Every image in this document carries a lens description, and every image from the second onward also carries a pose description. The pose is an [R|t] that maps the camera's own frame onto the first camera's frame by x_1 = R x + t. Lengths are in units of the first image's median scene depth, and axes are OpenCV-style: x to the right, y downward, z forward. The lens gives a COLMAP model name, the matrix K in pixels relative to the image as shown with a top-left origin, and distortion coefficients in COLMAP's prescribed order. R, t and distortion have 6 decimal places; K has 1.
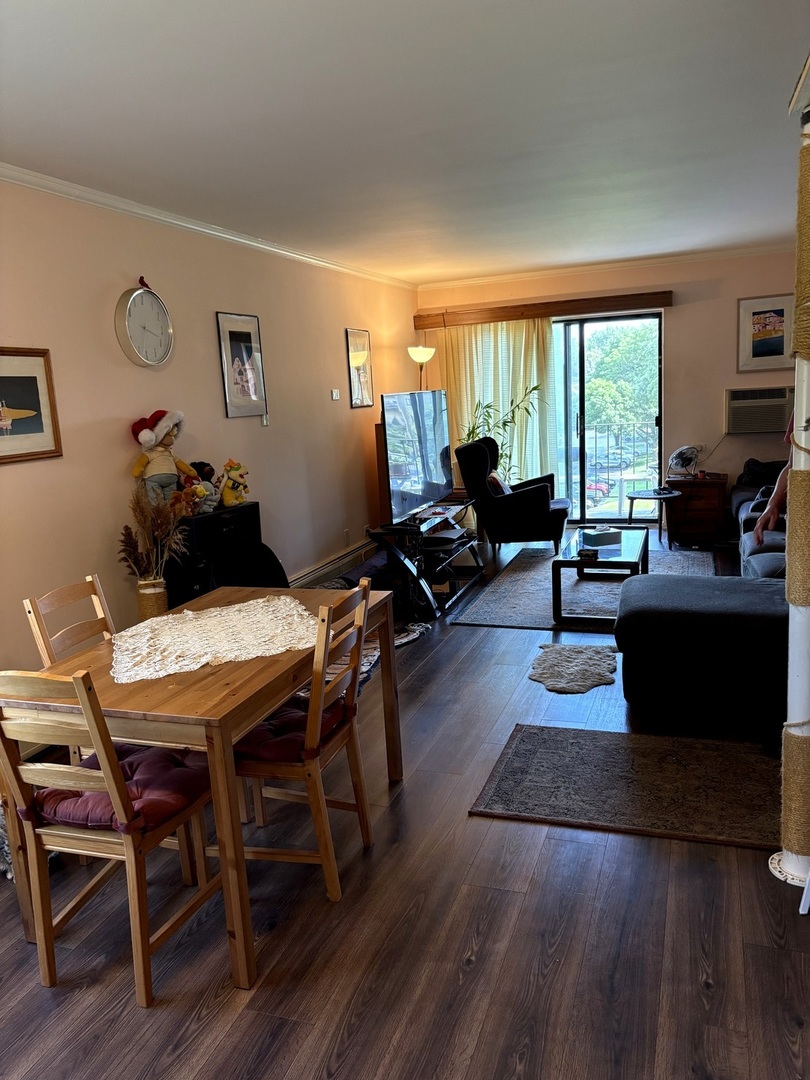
lens RADIAL K [[816.1, 0, 405.6], [0, 816.1, 542.4], [0, 0, 1]] dist [0.184032, -0.416400]
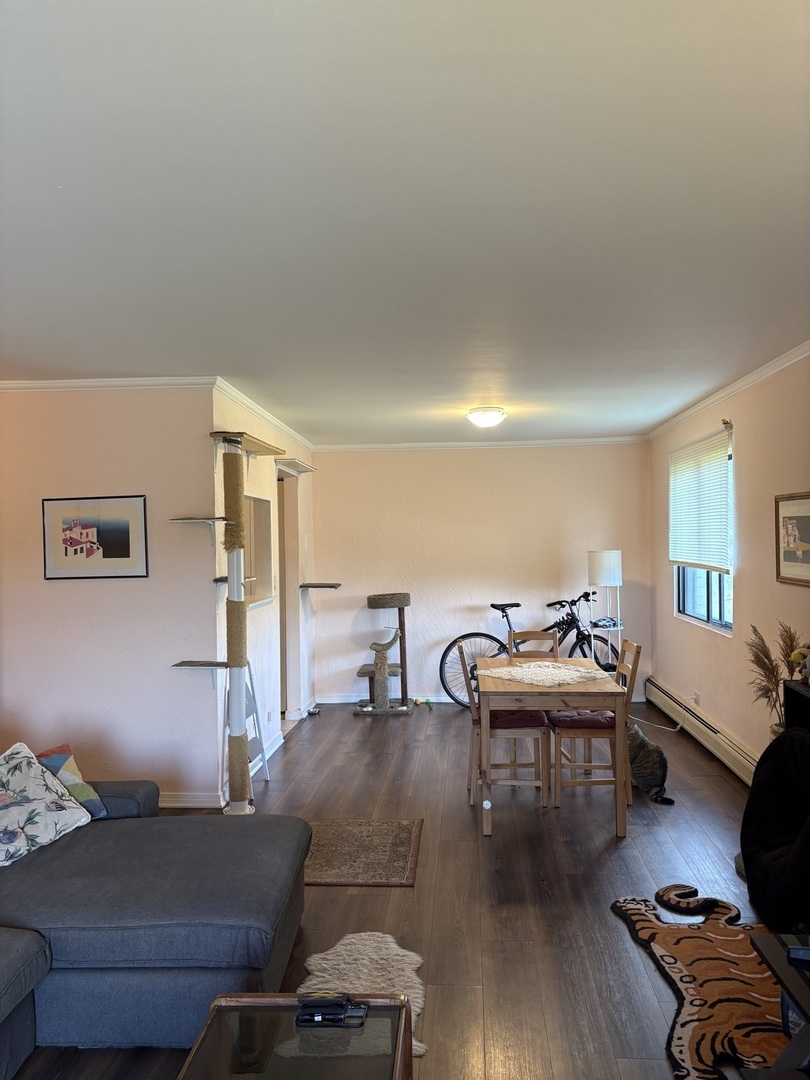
lens RADIAL K [[824.2, 0, 410.4], [0, 824.2, 551.9], [0, 0, 1]] dist [0.057327, -0.078935]
pose [[-0.960797, 0.077098, -0.266319, 0.182591], [0.020174, 0.977453, 0.210186, -0.188806], [0.276519, 0.196573, -0.940689, 0.907817]]
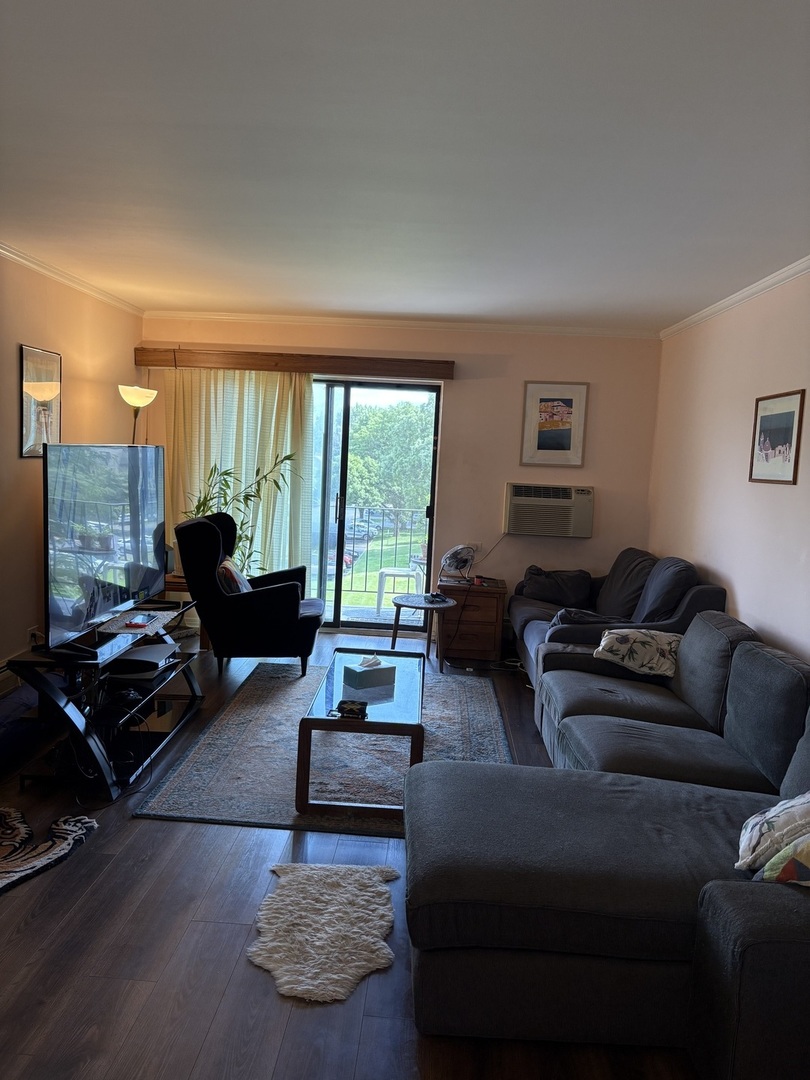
lens RADIAL K [[824.3, 0, 405.5], [0, 824.3, 538.1], [0, 0, 1]] dist [0.039391, -0.047878]
pose [[0.951185, 0.072495, 0.299985, 0.033614], [-0.047075, 0.994726, -0.091122, -0.044212], [-0.305009, 0.072552, 0.949582, 0.225059]]
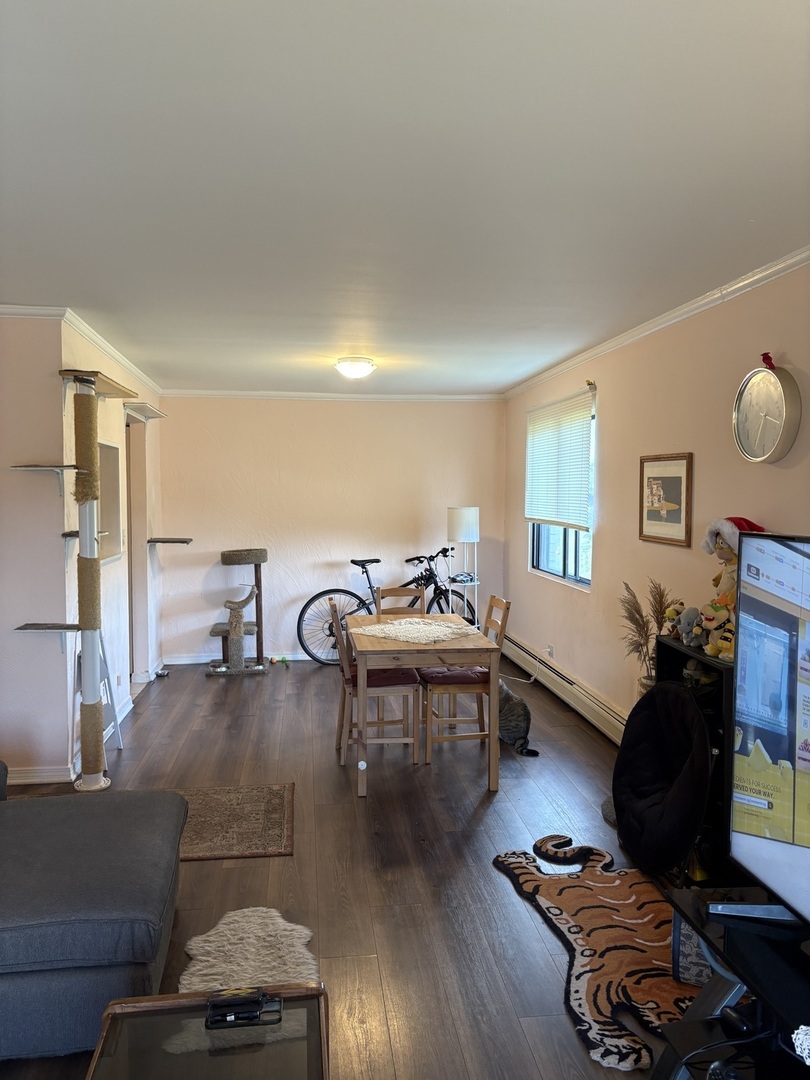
lens RADIAL K [[824.3, 0, 405.5], [0, 824.3, 538.1], [0, 0, 1]] dist [0.039391, -0.047878]
pose [[-0.893238, 0.082202, -0.442004, 0.201300], [-0.032930, 0.968539, 0.246672, -0.184913], [0.448376, 0.234892, -0.862430, 0.878122]]
